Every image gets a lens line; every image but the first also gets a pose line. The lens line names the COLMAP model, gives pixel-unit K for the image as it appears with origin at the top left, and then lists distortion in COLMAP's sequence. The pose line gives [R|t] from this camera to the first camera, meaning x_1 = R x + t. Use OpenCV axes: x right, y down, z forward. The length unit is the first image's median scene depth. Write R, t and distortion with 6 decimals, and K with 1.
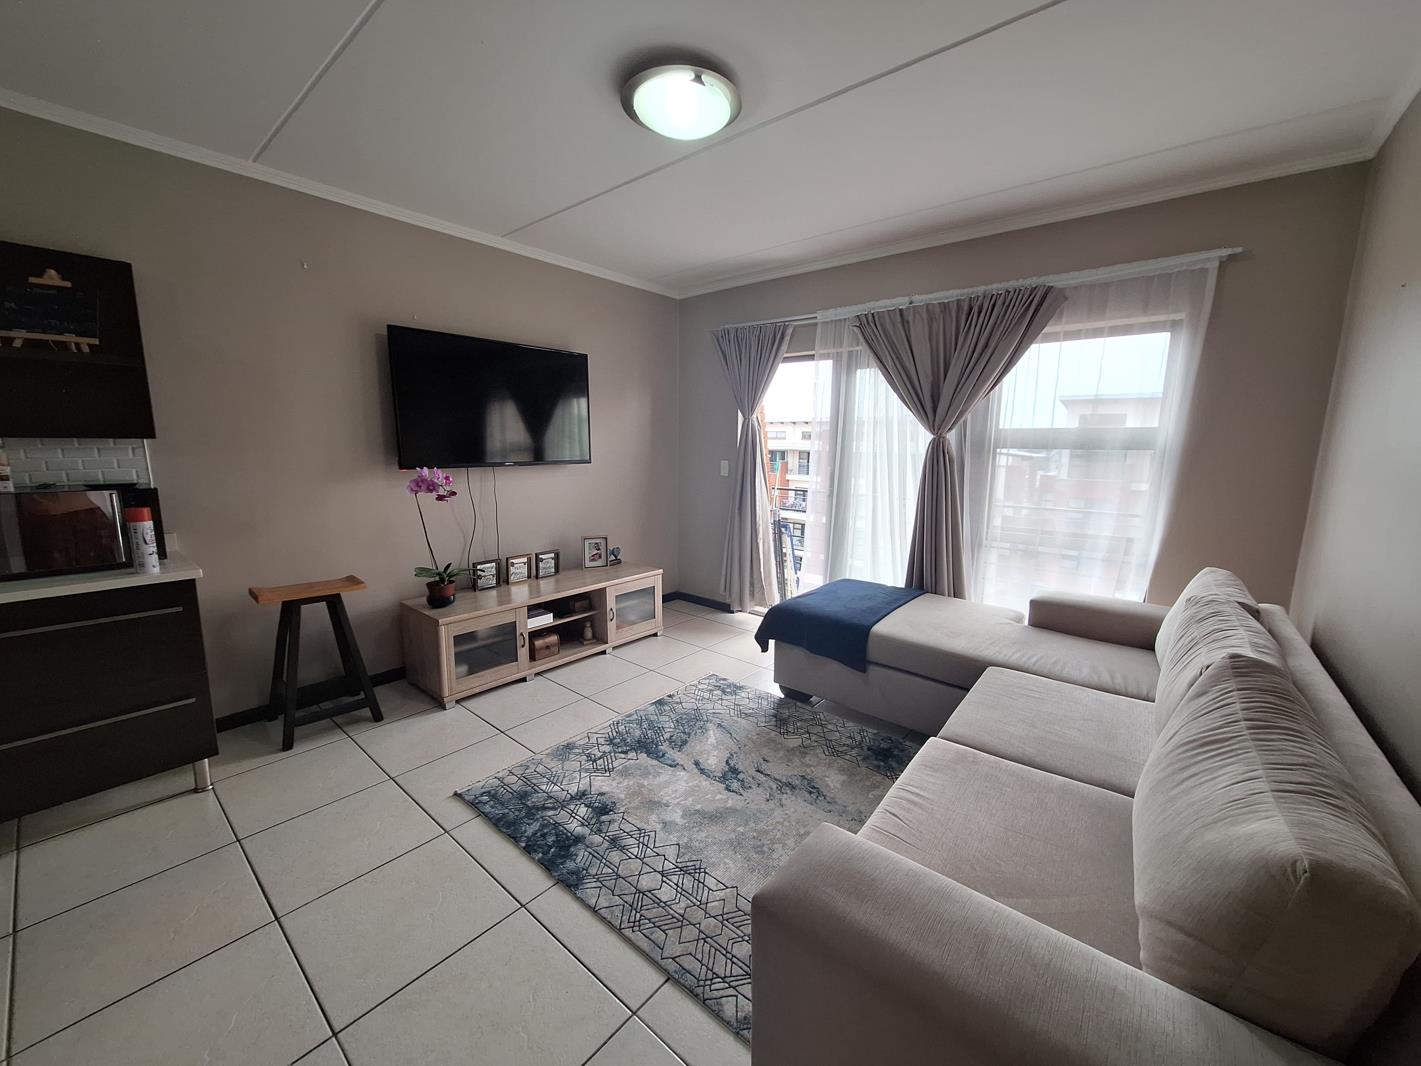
lens RADIAL K [[559.2, 0, 718.1], [0, 559.2, 534.3], [0, 0, 1]] dist [-0.006716, 0.001678]
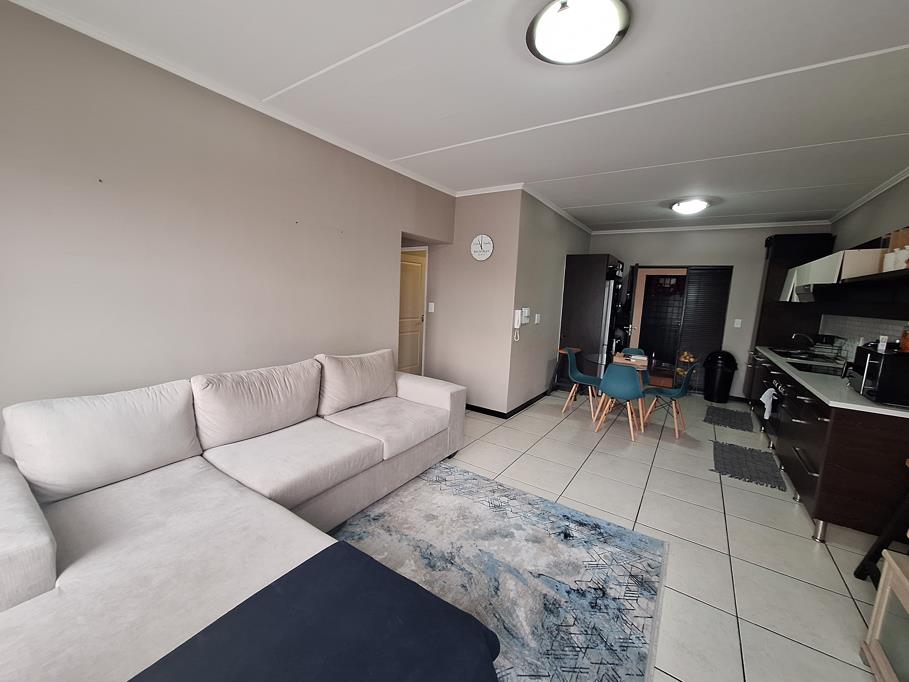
lens RADIAL K [[357.7, 0, 454.9], [0, 357.7, 342.1], [0, 0, 1]] dist [-0.006716, 0.001678]
pose [[-0.994344, -0.040281, -0.098274, 0.182486], [-0.067182, 0.955202, 0.288229, -0.247410], [0.082261, 0.293201, -0.952505, 1.447083]]
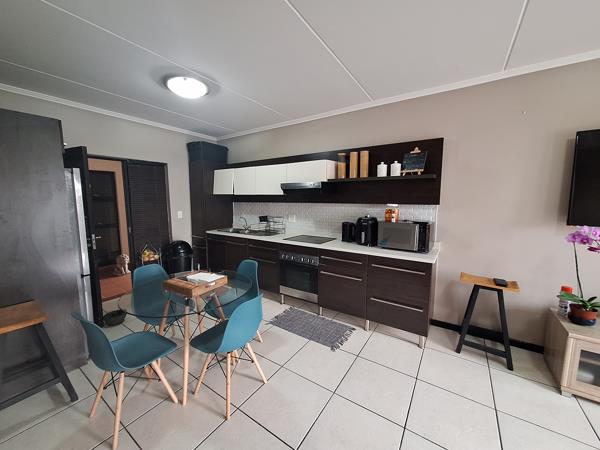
lens RADIAL K [[236.1, 0, 299.8], [0, 236.1, 223.1], [0, 0, 1]] dist [-0.006716, 0.001678]
pose [[0.092231, 0.096837, -0.991018, 0.002226], [-0.157925, 0.984085, 0.081461, -0.068580], [0.983134, 0.148993, 0.106056, 0.246473]]
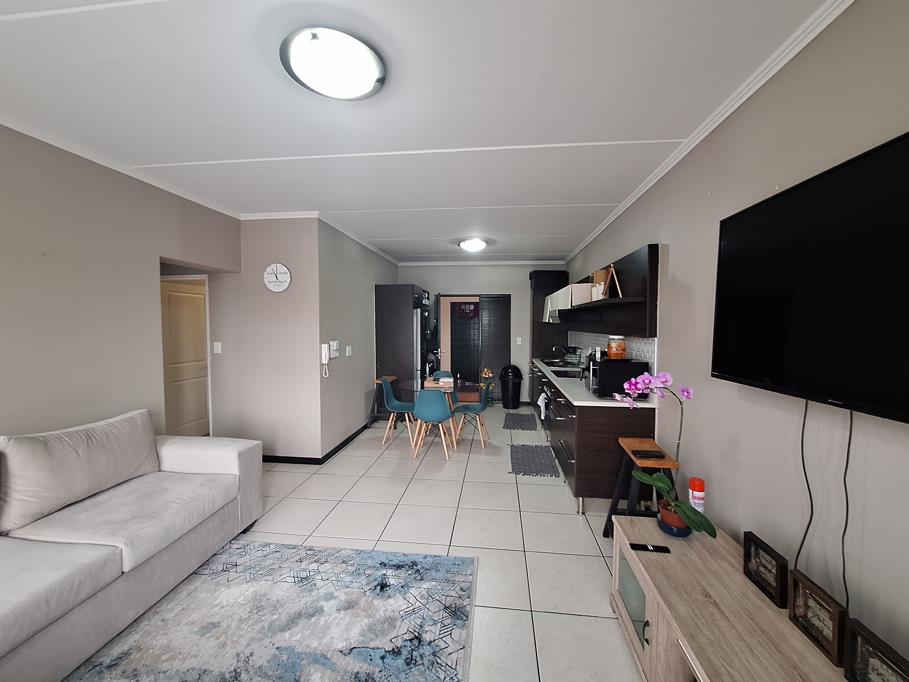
lens RADIAL K [[357.7, 0, 456.5], [0, 357.7, 343.4], [0, 0, 1]] dist [-0.006716, 0.001678]
pose [[-0.839184, 0.021034, -0.543441, 0.099952], [-0.092808, 0.979056, 0.181210, -0.265937], [0.535871, 0.202504, -0.819655, 1.421373]]
